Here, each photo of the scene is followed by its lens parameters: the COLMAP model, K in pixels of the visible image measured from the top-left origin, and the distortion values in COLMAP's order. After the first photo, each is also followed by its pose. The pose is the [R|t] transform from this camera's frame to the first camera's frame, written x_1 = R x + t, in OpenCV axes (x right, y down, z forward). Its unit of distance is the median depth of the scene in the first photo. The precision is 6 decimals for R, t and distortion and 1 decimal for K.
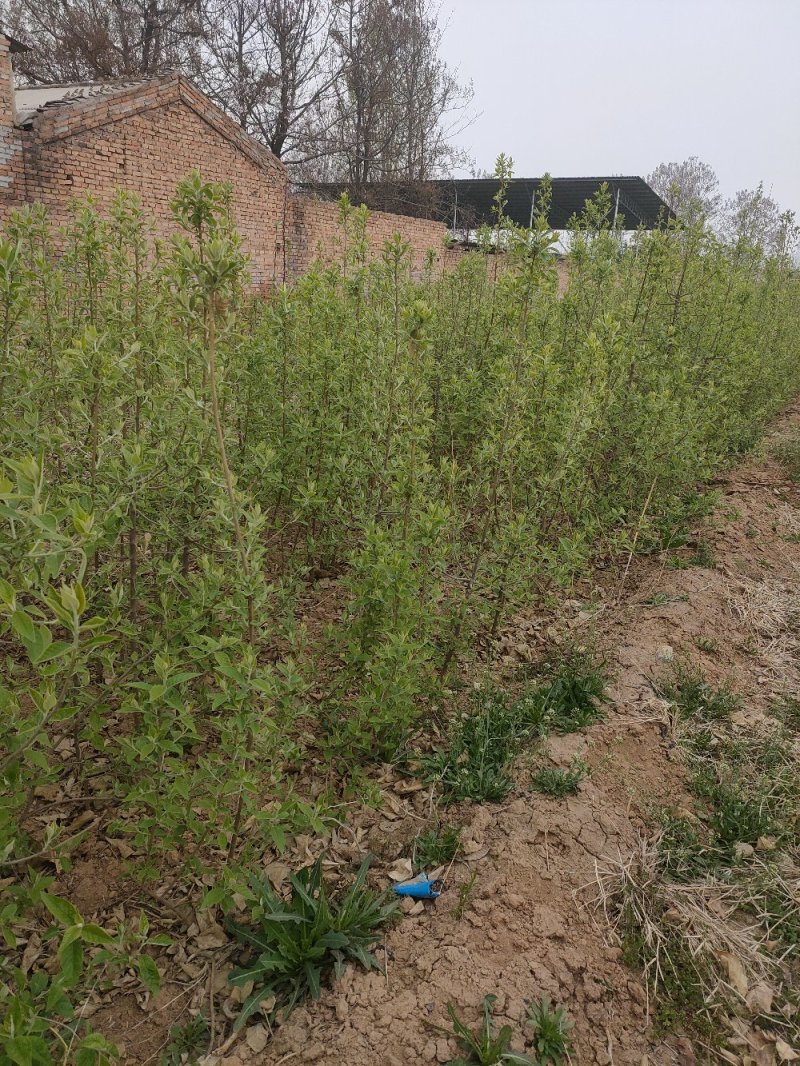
lens RADIAL K [[792.6, 0, 400.0], [0, 792.6, 533.0], [0, 0, 1]] dist [0.045964, -0.032825]
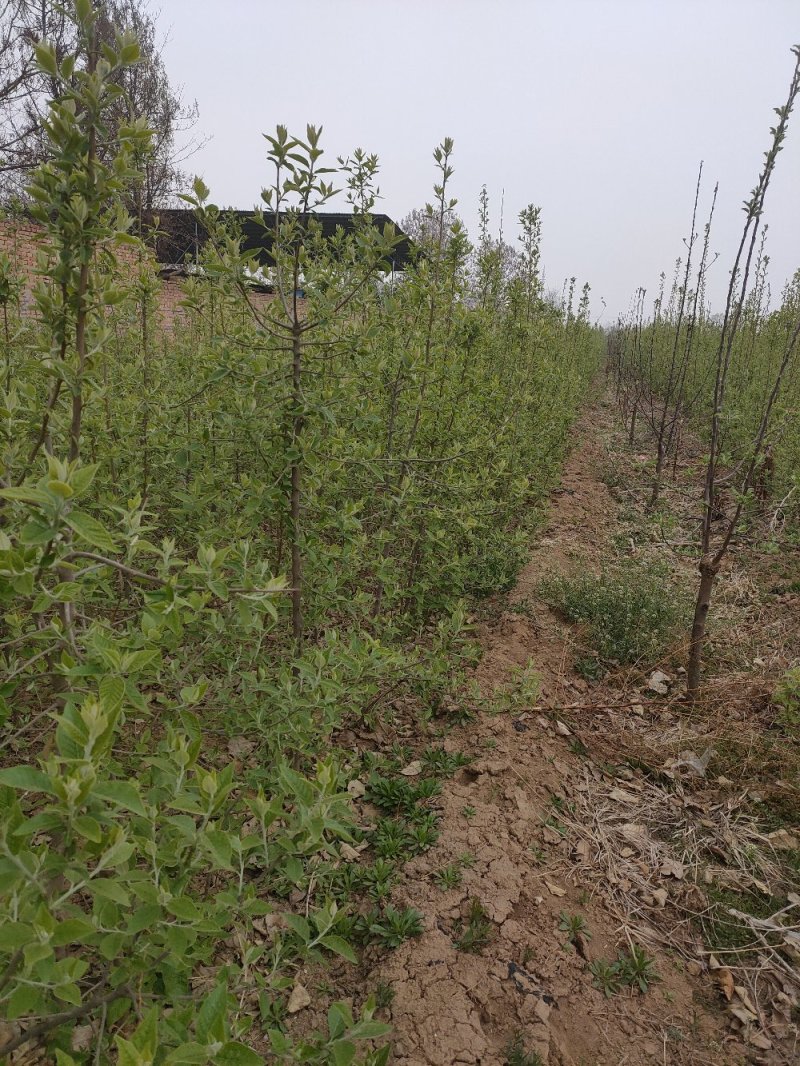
lens RADIAL K [[792.6, 0, 400.0], [0, 792.6, 533.0], [0, 0, 1]] dist [0.045964, -0.032825]
pose [[0.962545, -0.066902, 0.262738, 0.187088], [0.077684, 0.996500, -0.030854, -0.118953], [-0.259755, 0.050109, 0.964374, 0.403395]]
